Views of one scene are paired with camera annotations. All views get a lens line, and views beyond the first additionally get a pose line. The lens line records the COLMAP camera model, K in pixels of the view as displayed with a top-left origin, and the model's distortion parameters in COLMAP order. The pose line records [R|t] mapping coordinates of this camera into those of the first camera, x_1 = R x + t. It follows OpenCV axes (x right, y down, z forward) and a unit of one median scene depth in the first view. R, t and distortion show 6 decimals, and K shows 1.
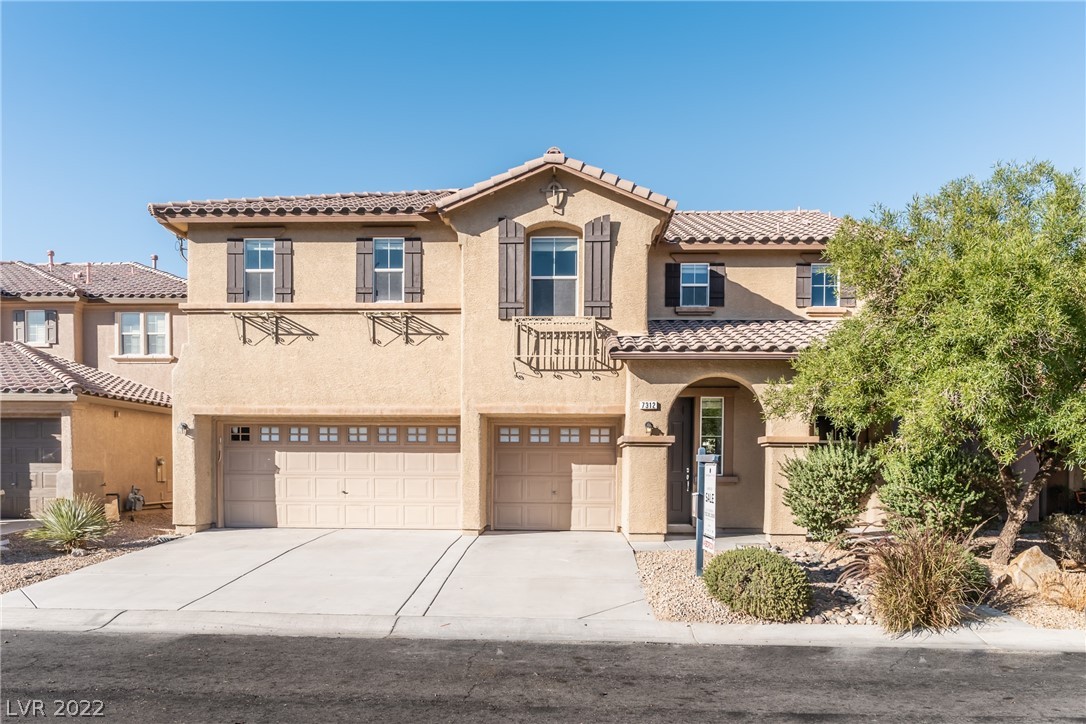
lens RADIAL K [[538.8, 0, 545.0], [0, 538.8, 399.2], [0, 0, 1]] dist [0.000059, 0.000057]
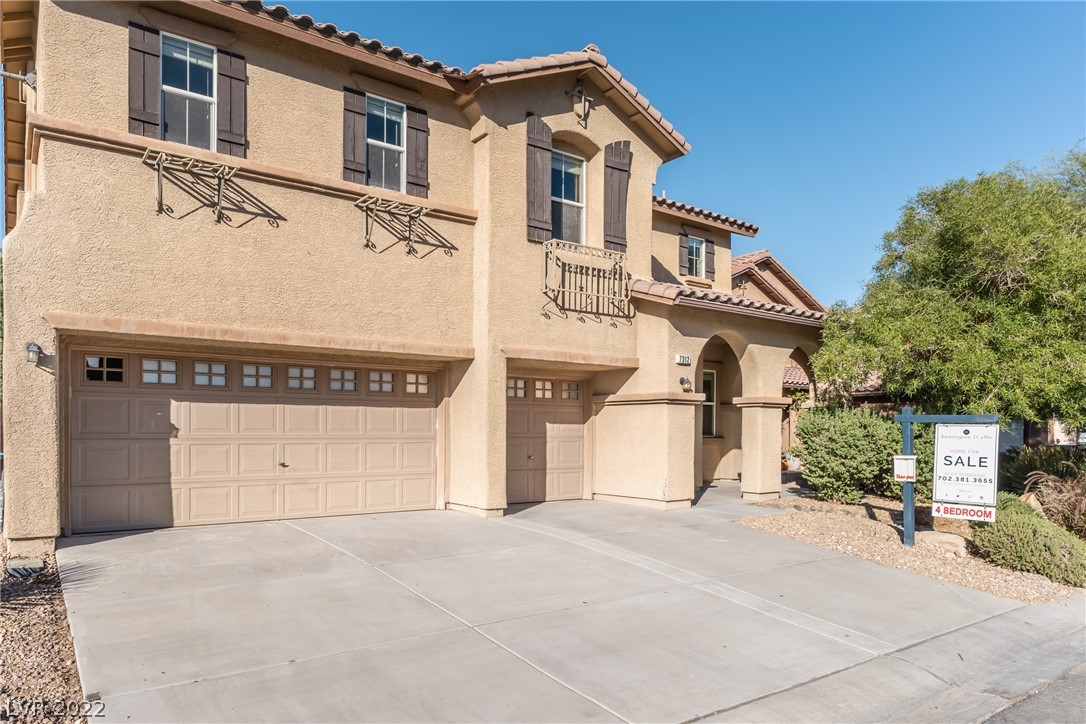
lens RADIAL K [[554.5, 0, 543.0], [0, 554.5, 362.0], [0, 0, 1]] dist [-0.001286, -0.000225]
pose [[0.886744, 0.054198, 0.459073, -0.422275], [-0.059247, 0.998238, -0.003410, 0.031205], [-0.458449, -0.024175, 0.888392, 0.260945]]
